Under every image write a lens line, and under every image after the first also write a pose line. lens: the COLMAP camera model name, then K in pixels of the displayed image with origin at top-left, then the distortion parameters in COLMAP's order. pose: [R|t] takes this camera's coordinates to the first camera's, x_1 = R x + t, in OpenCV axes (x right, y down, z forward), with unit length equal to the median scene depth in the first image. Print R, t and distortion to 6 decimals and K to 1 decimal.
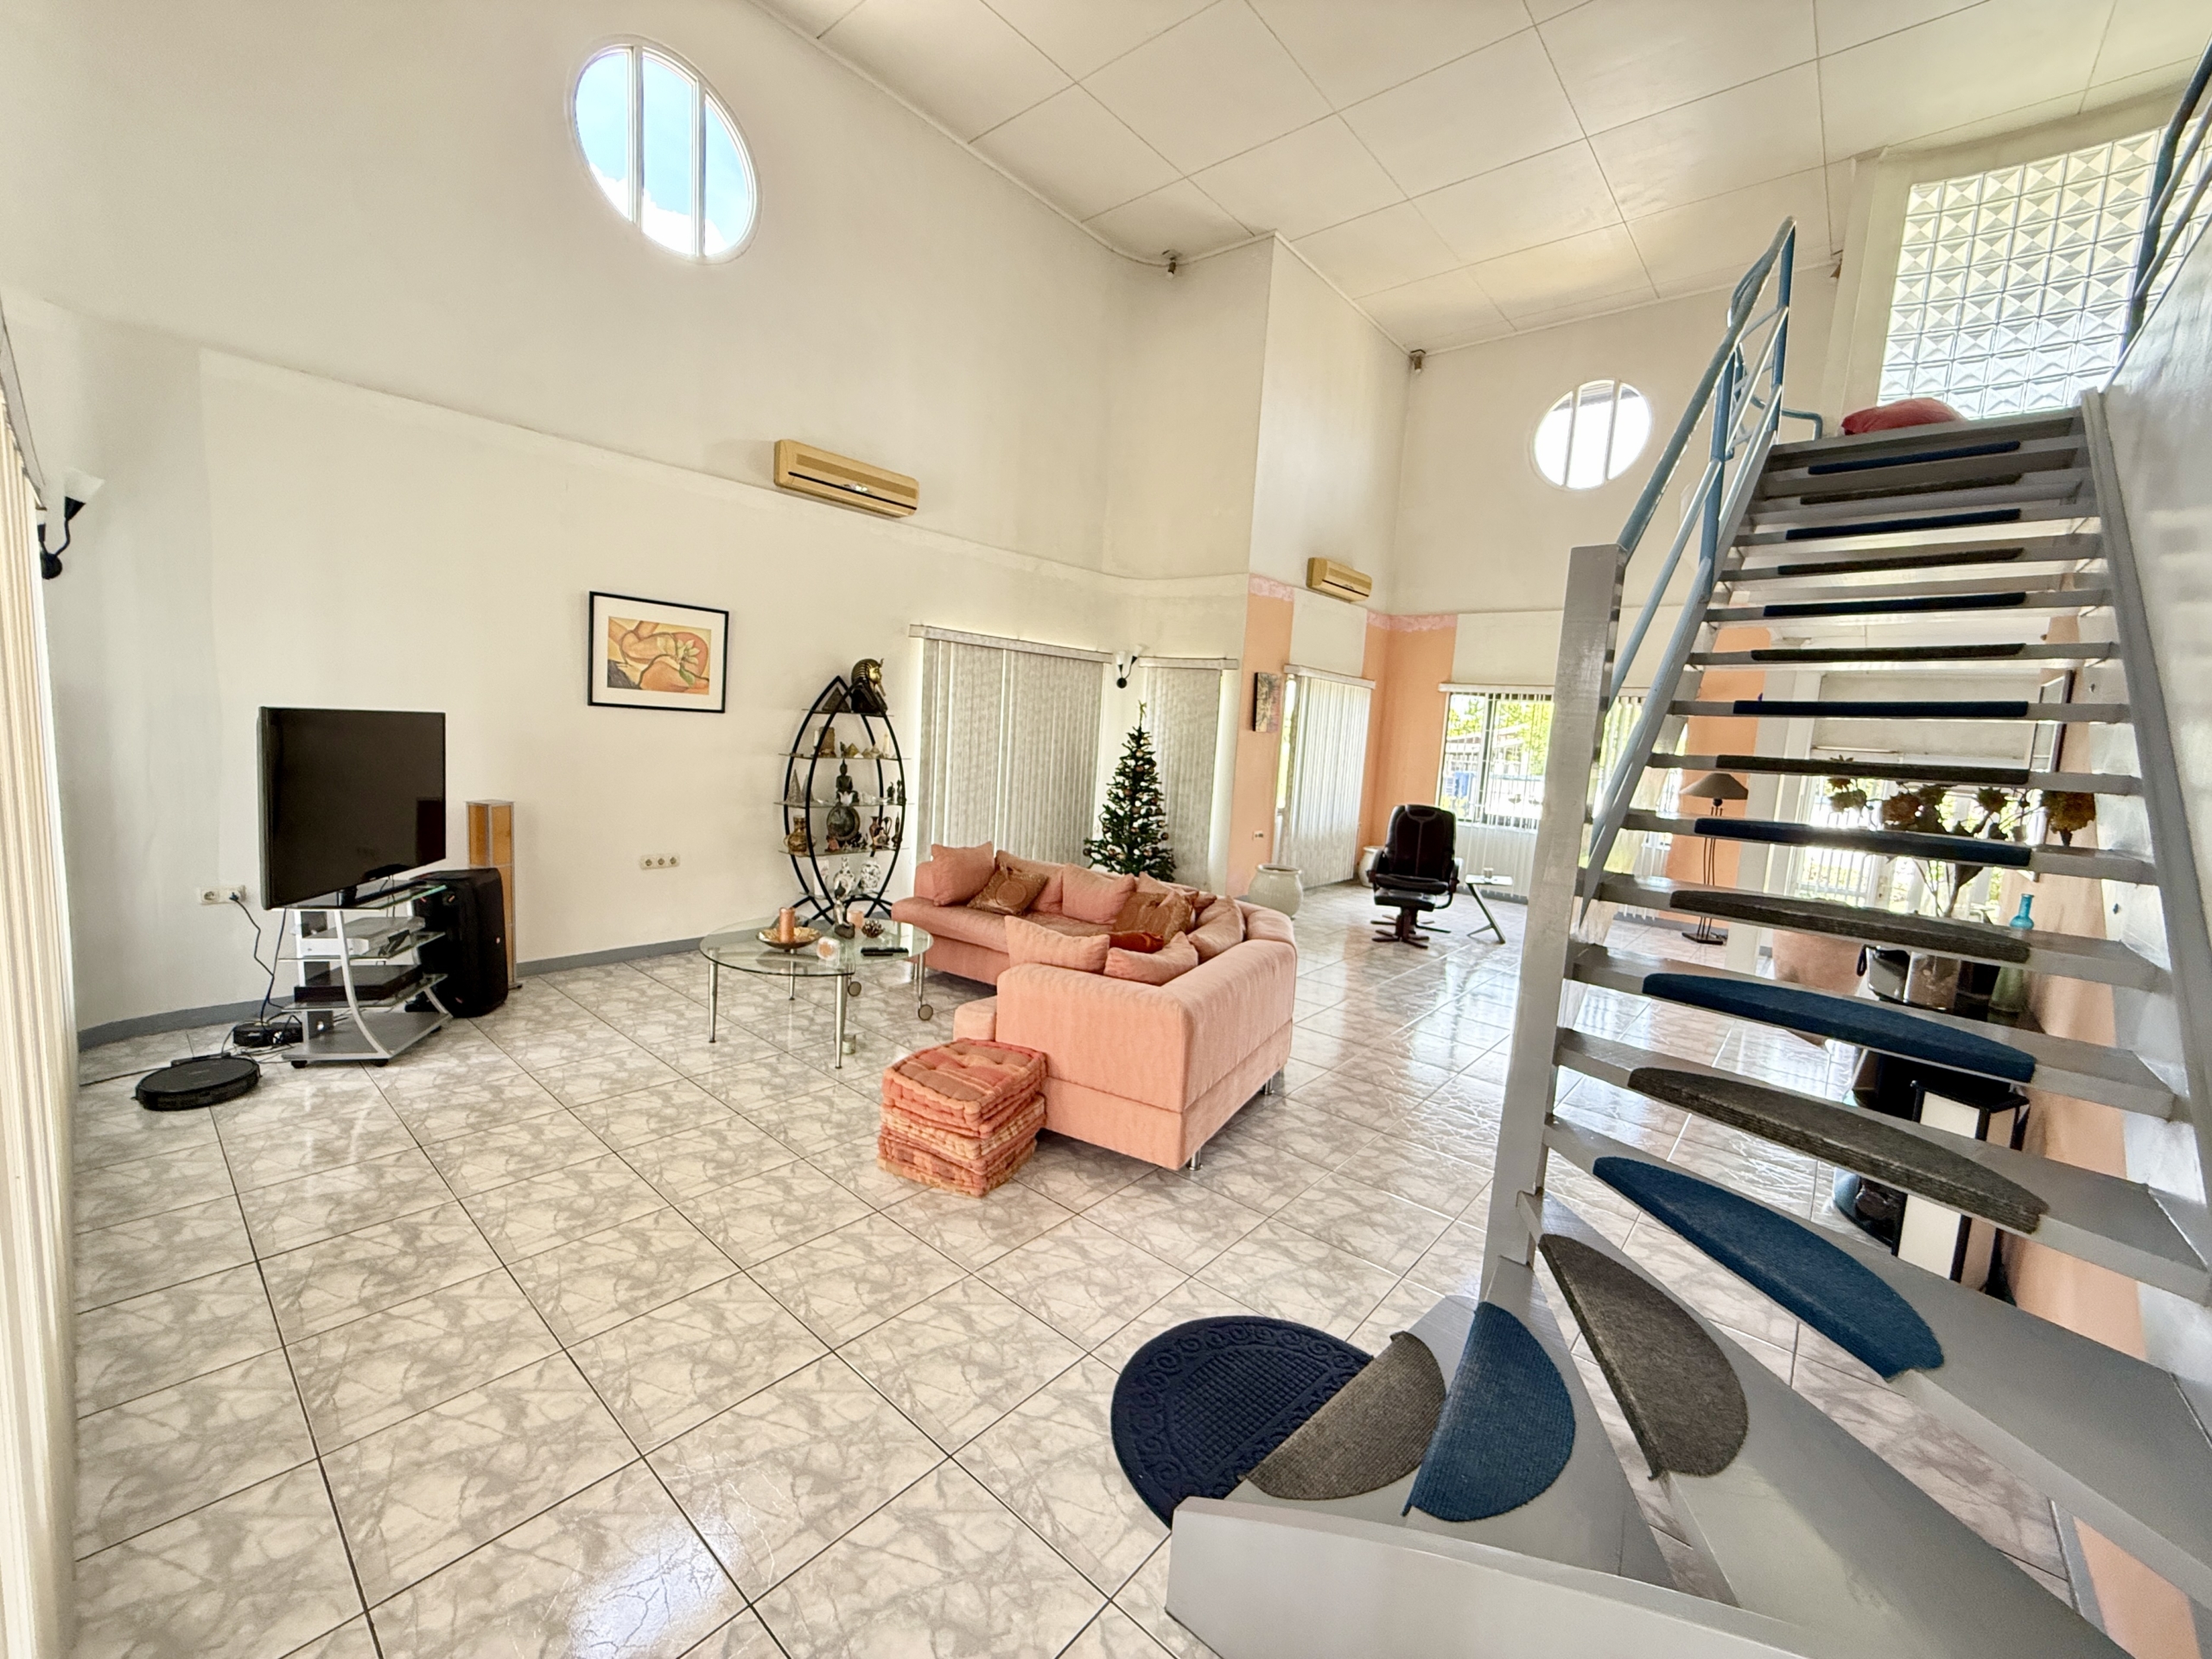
lens RADIAL K [[882.2, 0, 1103.1], [0, 882.2, 830.0], [0, 0, 1]] dist [0.003975, 0.000775]
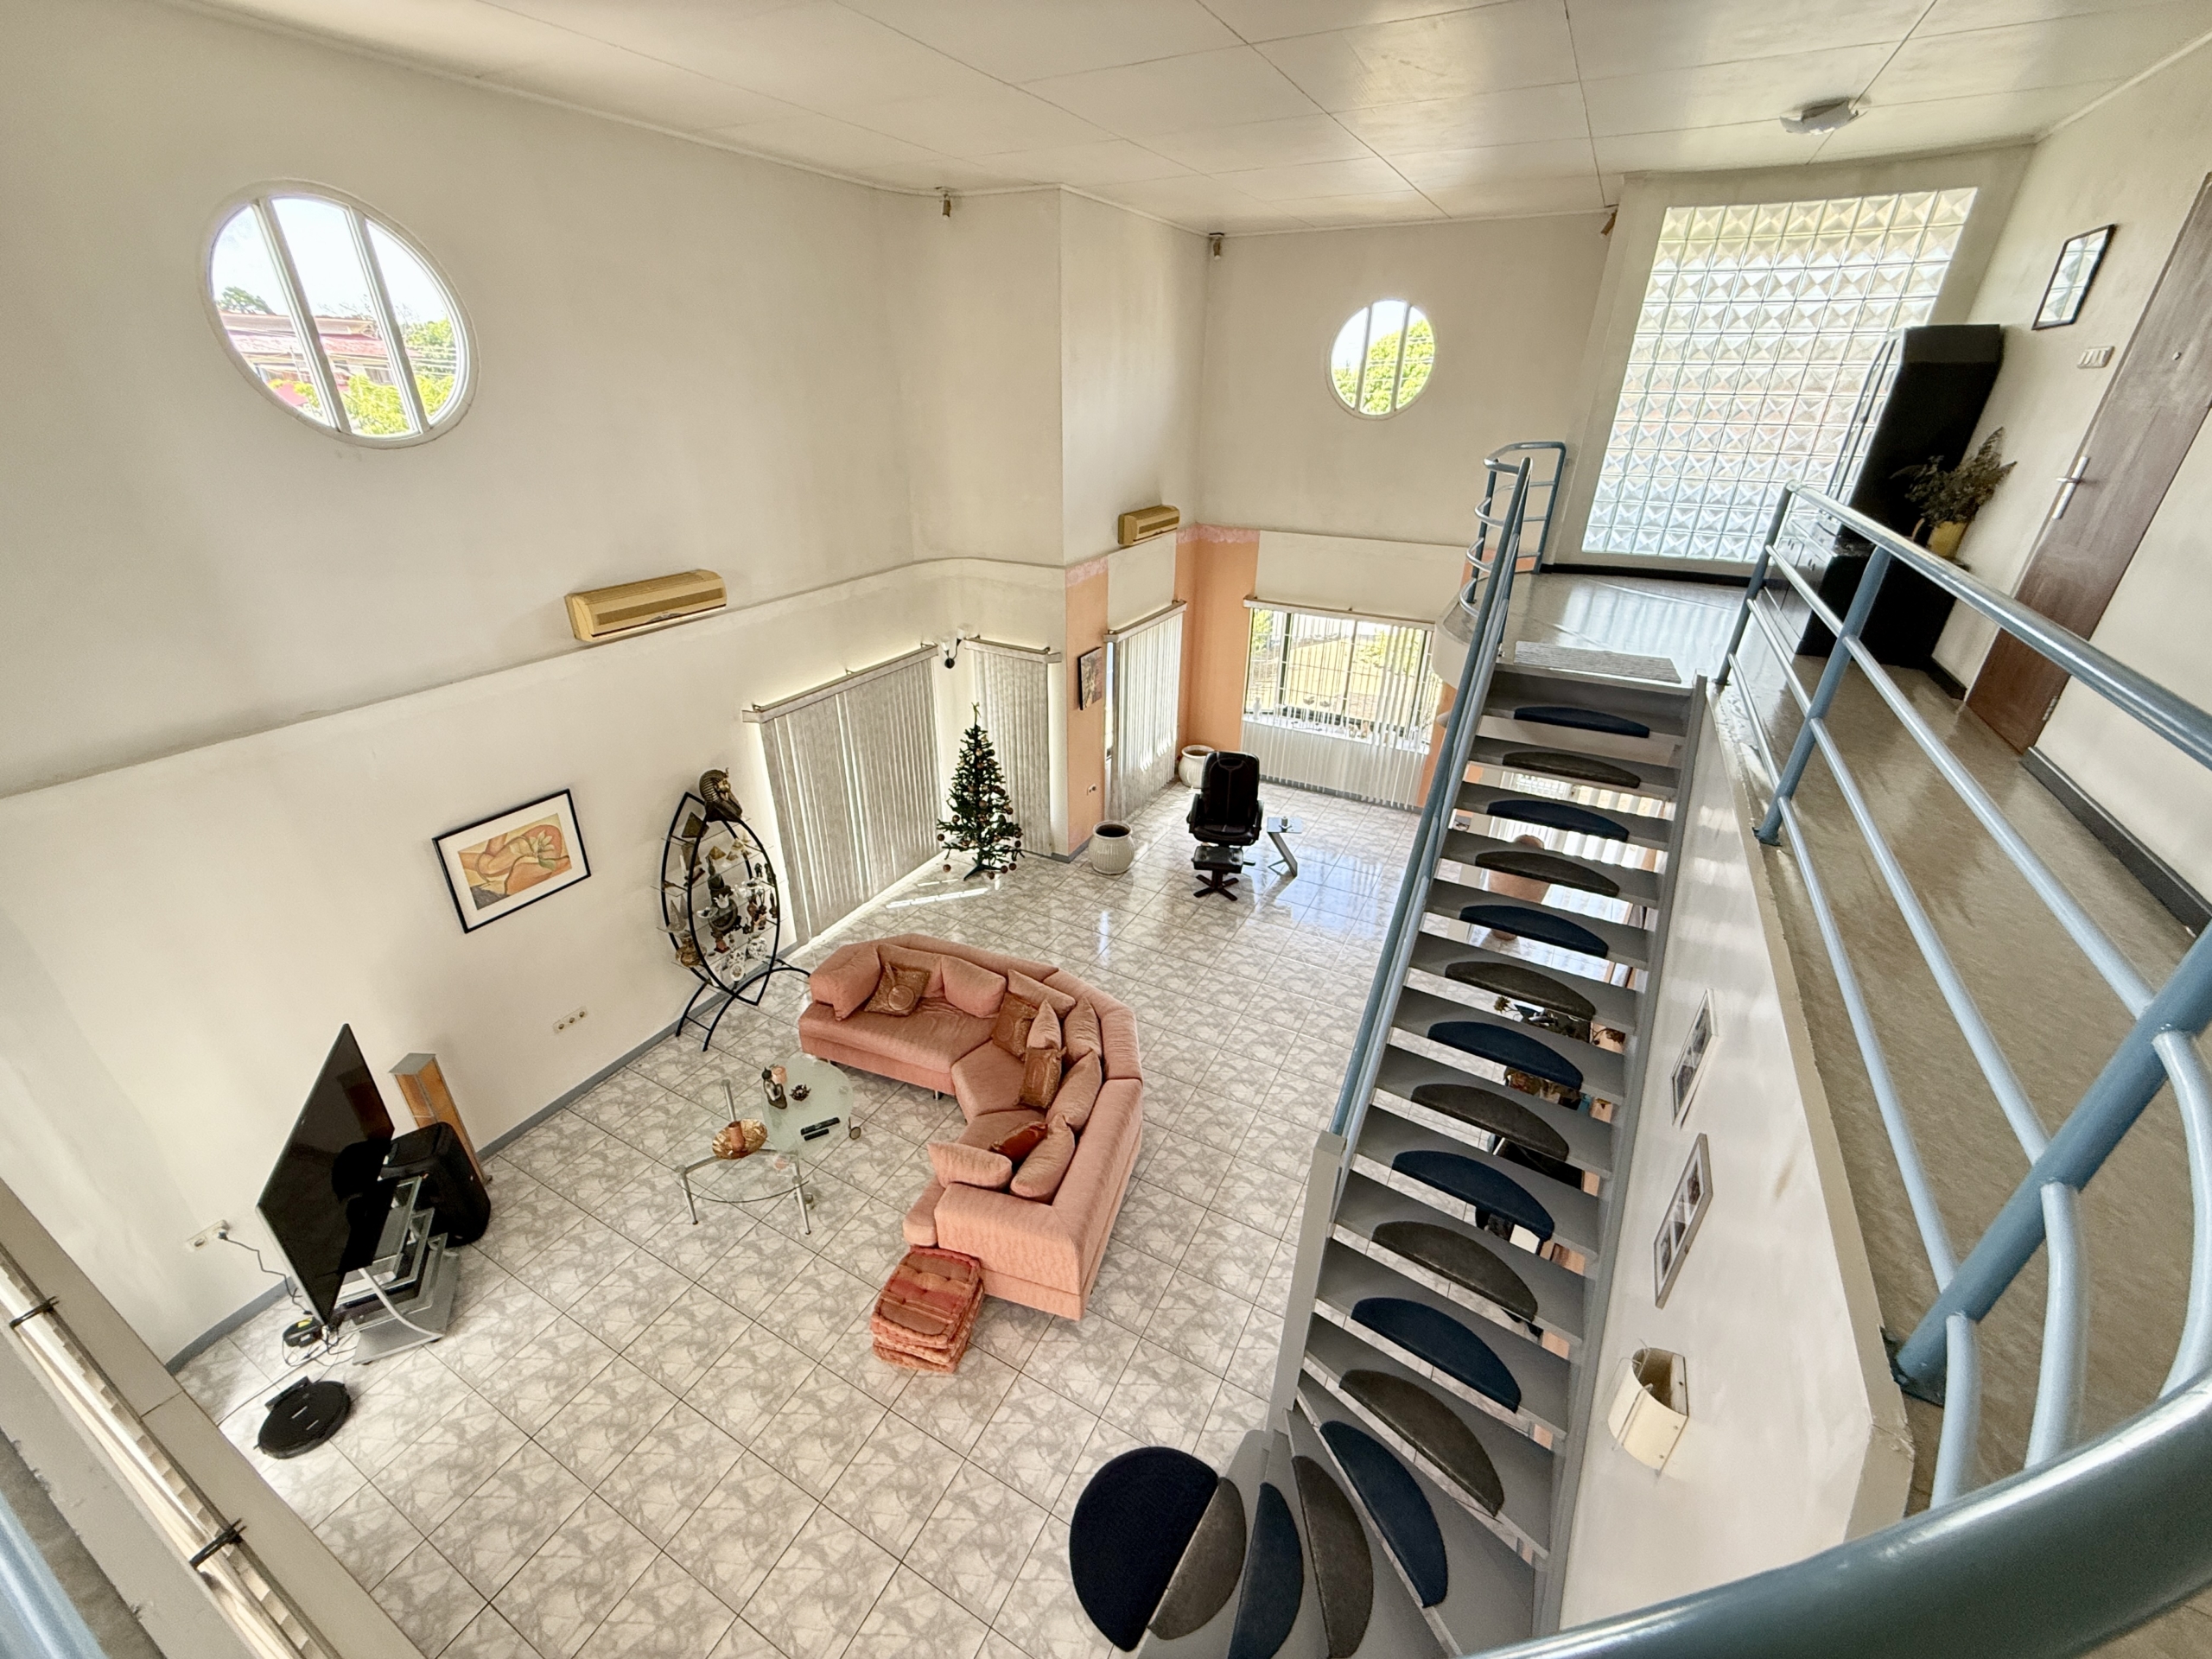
lens RADIAL K [[882.2, 0, 1100.7], [0, 882.2, 825.4], [0, 0, 1]] dist [0.003975, 0.000775]
pose [[0.975864, -0.141410, 0.166412, -0.006121], [0.073289, 0.929908, 0.360416, -0.453113], [-0.205714, -0.339521, 0.917828, -0.051833]]
